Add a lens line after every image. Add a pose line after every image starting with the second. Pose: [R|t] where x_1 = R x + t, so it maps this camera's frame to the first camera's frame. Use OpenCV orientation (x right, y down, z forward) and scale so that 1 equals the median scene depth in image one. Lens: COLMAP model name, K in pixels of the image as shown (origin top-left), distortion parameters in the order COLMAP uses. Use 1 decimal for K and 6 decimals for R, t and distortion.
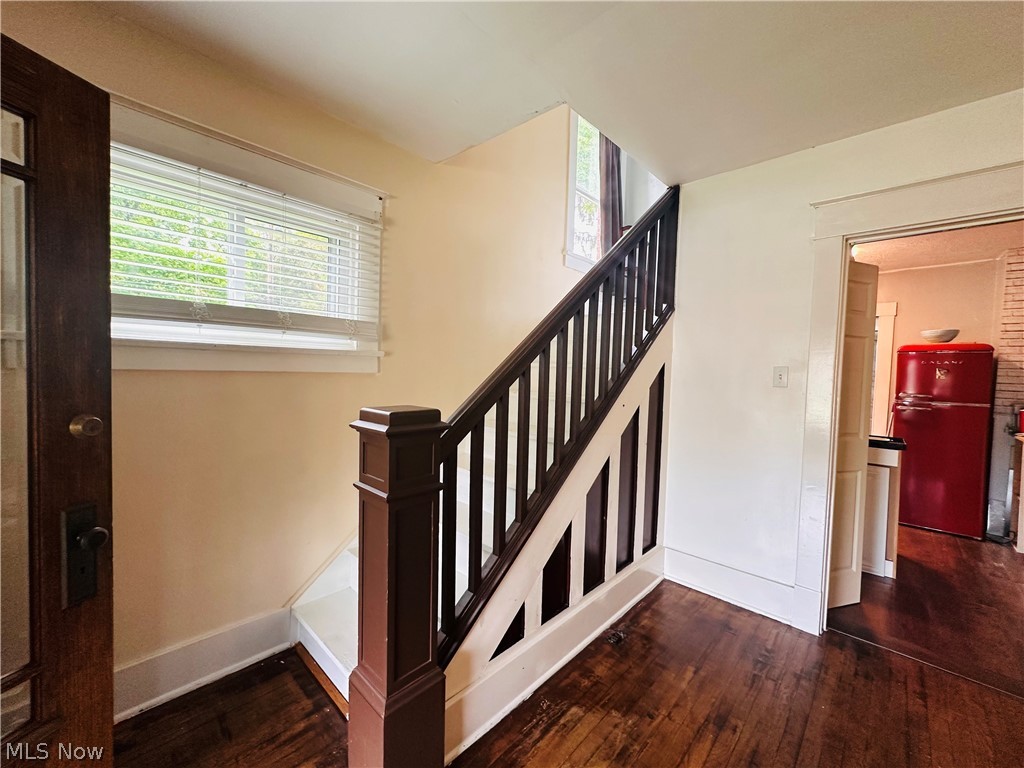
lens RADIAL K [[407.4, 0, 512.0], [0, 407.4, 384.0], [0, 0, 1]] dist [-0.001368, 0.000204]
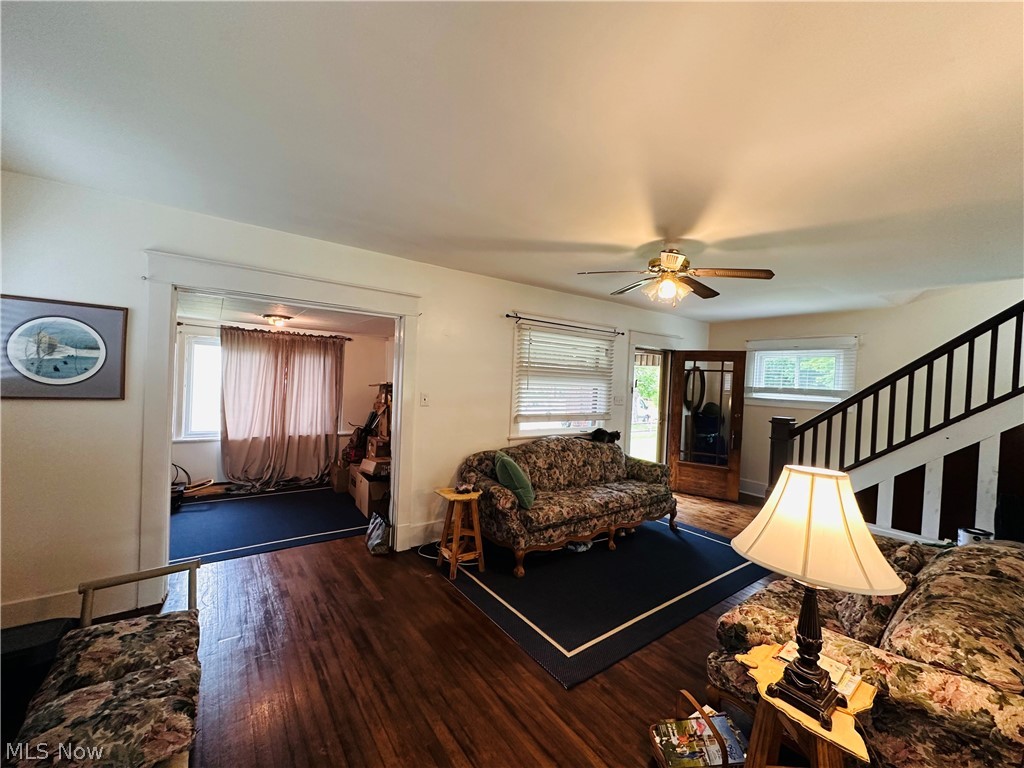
lens RADIAL K [[407.4, 0, 512.0], [0, 407.4, 384.0], [0, 0, 1]] dist [-0.001368, 0.000204]
pose [[-0.181775, -0.020947, -0.983117, 2.709598], [-0.084756, 0.996386, -0.005558, -0.008170], [0.979681, 0.082315, -0.182893, -0.549946]]
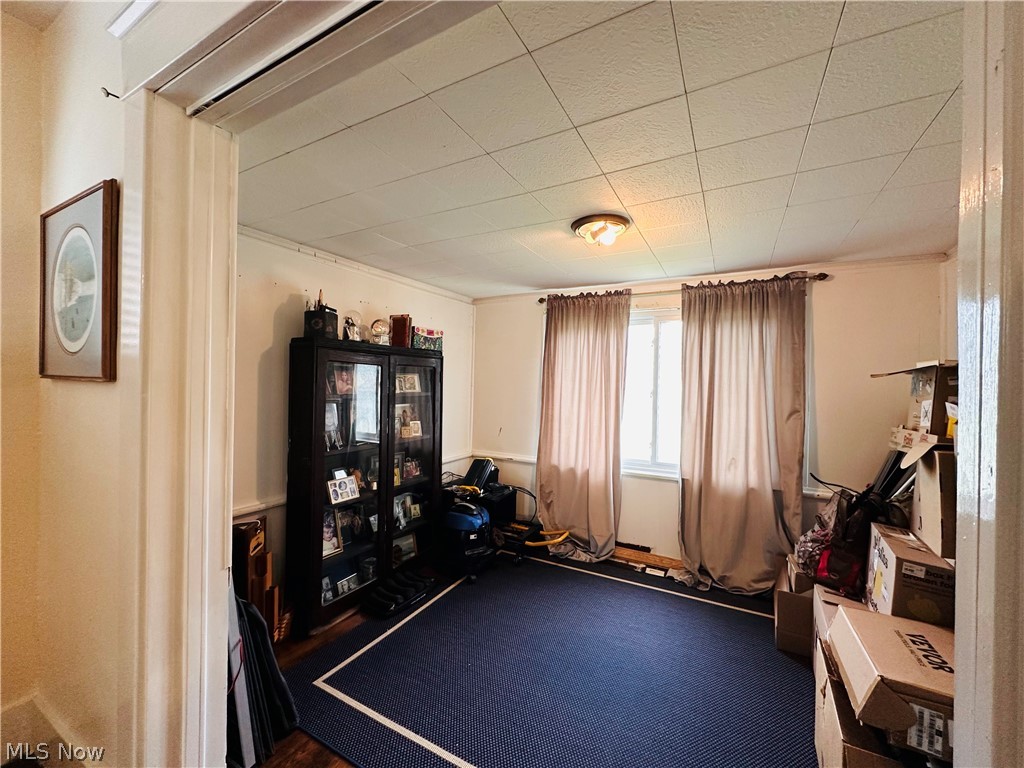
lens RADIAL K [[409.4, 0, 512.0], [0, 409.4, 384.0], [0, 0, 1]] dist [-0.000991, 0.000002]
pose [[-0.967298, -0.040132, -0.250446, 1.152224], [-0.050490, 0.998109, 0.035070, 0.100426], [0.248565, 0.046568, -0.967495, -1.319107]]
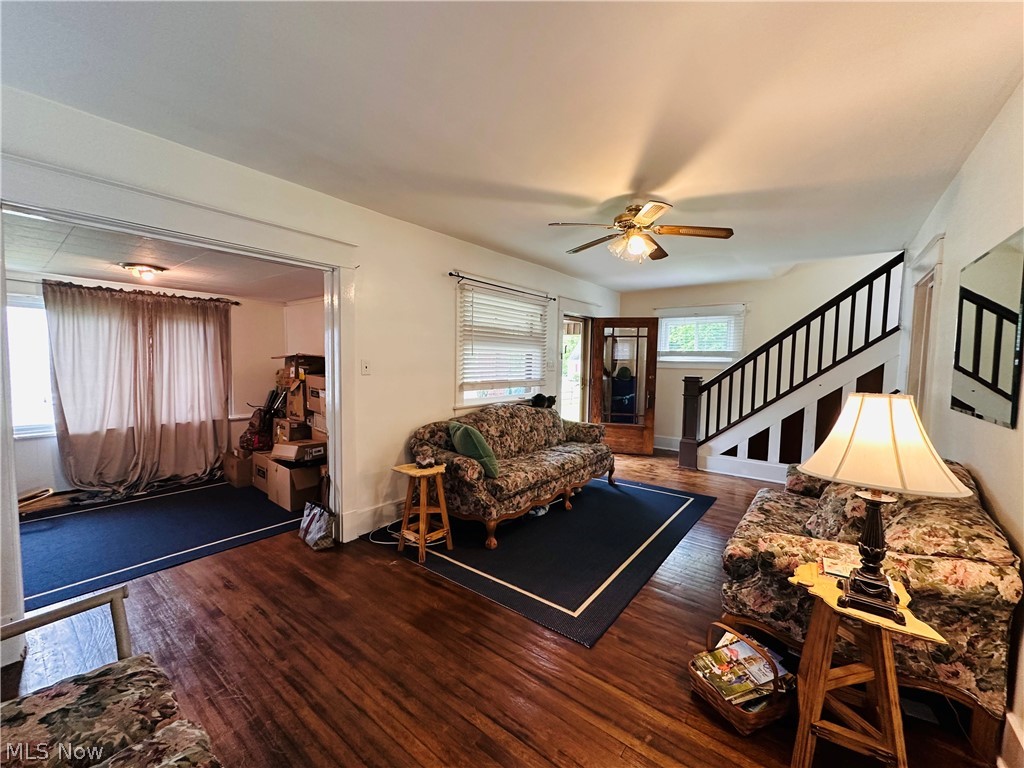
lens RADIAL K [[407.4, 0, 512.0], [0, 407.4, 384.0], [0, 0, 1]] dist [-0.001368, 0.000204]
pose [[0.096846, 0.034456, -0.994703, 2.603958], [-0.051822, 0.998220, 0.029532, 0.081883], [0.993949, 0.048687, 0.098459, -0.884805]]
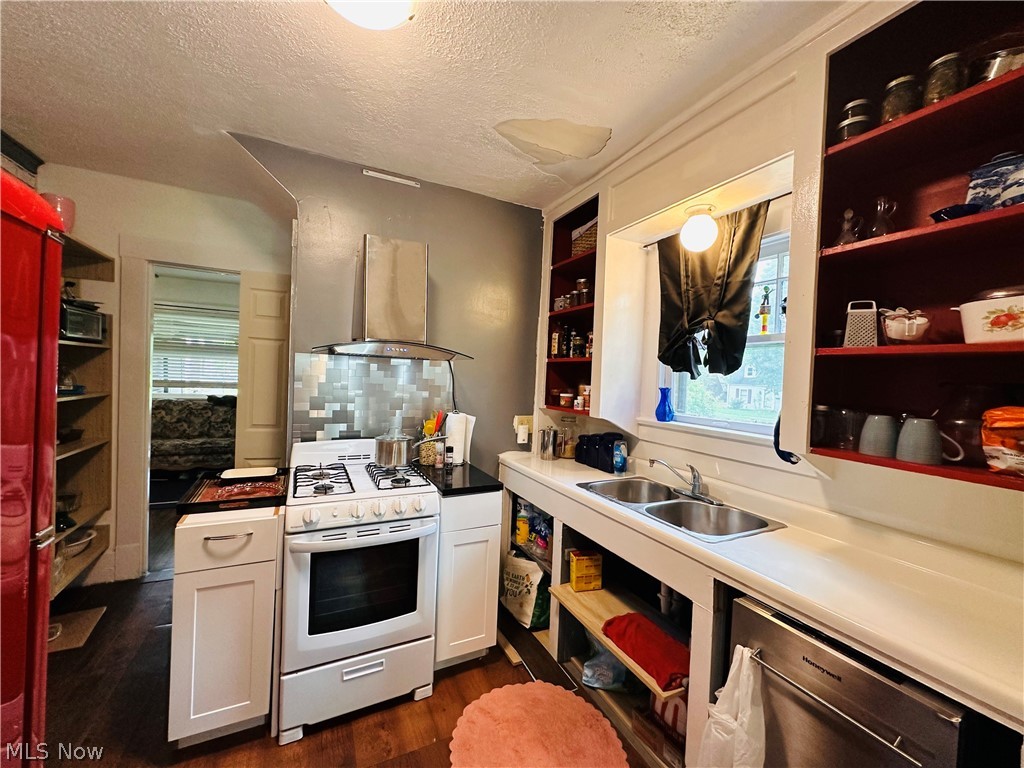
lens RADIAL K [[407.4, 0, 512.0], [0, 407.4, 384.0], [0, 0, 1]] dist [-0.001368, 0.000204]
pose [[-0.341318, -0.024218, -0.939636, 2.183295], [-0.087486, 0.996147, 0.006105, -0.072904], [0.935867, 0.084289, -0.342122, 2.596332]]
